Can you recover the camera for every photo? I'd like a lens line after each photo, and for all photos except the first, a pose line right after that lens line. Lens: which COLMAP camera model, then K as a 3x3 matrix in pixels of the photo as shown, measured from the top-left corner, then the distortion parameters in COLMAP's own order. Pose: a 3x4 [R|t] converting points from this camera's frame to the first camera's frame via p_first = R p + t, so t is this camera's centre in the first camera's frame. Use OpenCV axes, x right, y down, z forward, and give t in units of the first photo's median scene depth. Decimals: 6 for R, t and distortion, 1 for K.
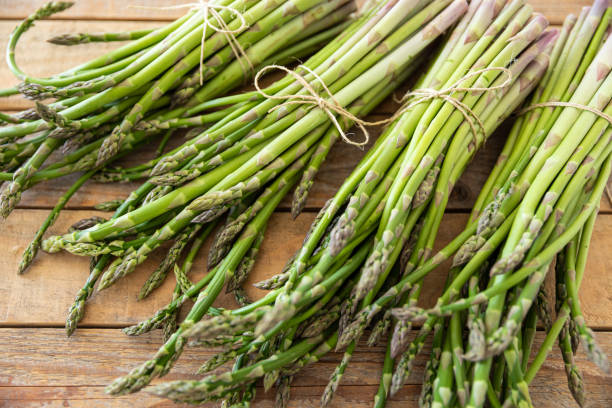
lens RADIAL K [[617.0, 0, 306.0], [0, 617.0, 204.0], [0, 0, 1]] dist [-0.010317, -0.002841]
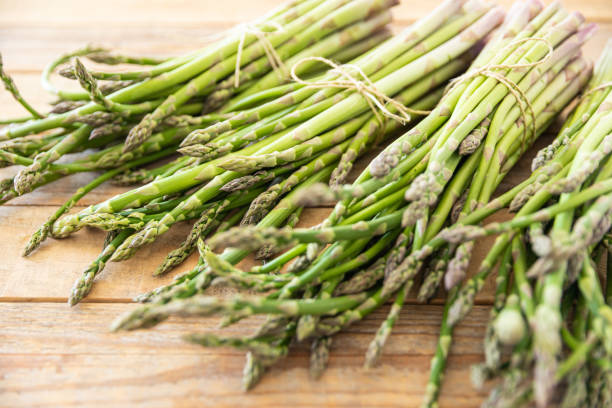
lens RADIAL K [[772.7, 0, 306.0], [0, 772.7, 204.0], [0, 0, 1]] dist [-0.018192, 0.016307]
pose [[0.999092, -0.006503, -0.042106, -0.010021], [-0.012000, 0.905320, -0.424561, 0.531257], [0.040880, 0.424681, 0.904420, -0.026679]]
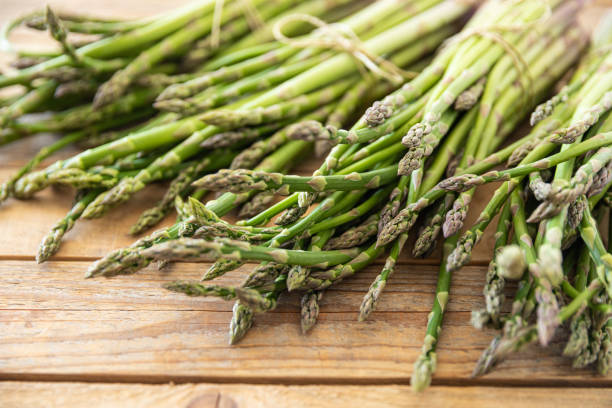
lens RADIAL K [[907.3, 0, 306.0], [0, 907.3, 204.0], [0, 0, 1]] dist [-0.018158, -0.057308]
pose [[0.999936, 0.004512, 0.010419, -0.051858], [0.000979, 0.879971, -0.475026, 0.692805], [-0.011311, 0.475006, 0.879910, -0.071389]]
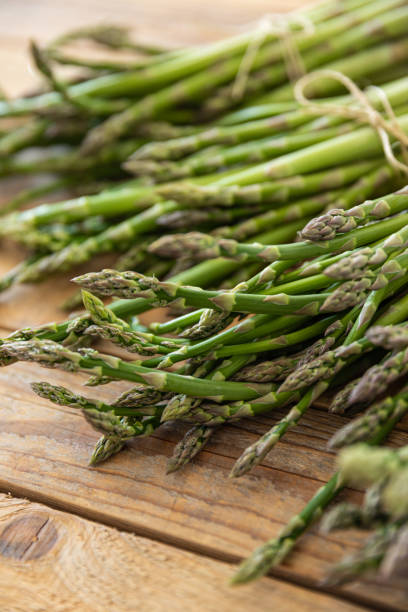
lens RADIAL K [[1041.8, 0, 204.0], [0, 1041.8, 306.0], [0, 0, 1]] dist [-0.034767, -0.058330]
pose [[0.910953, 0.195702, -0.363133, 0.333908], [-0.317488, 0.894664, -0.314289, 0.487773], [0.263375, 0.401593, 0.877130, -0.035477]]
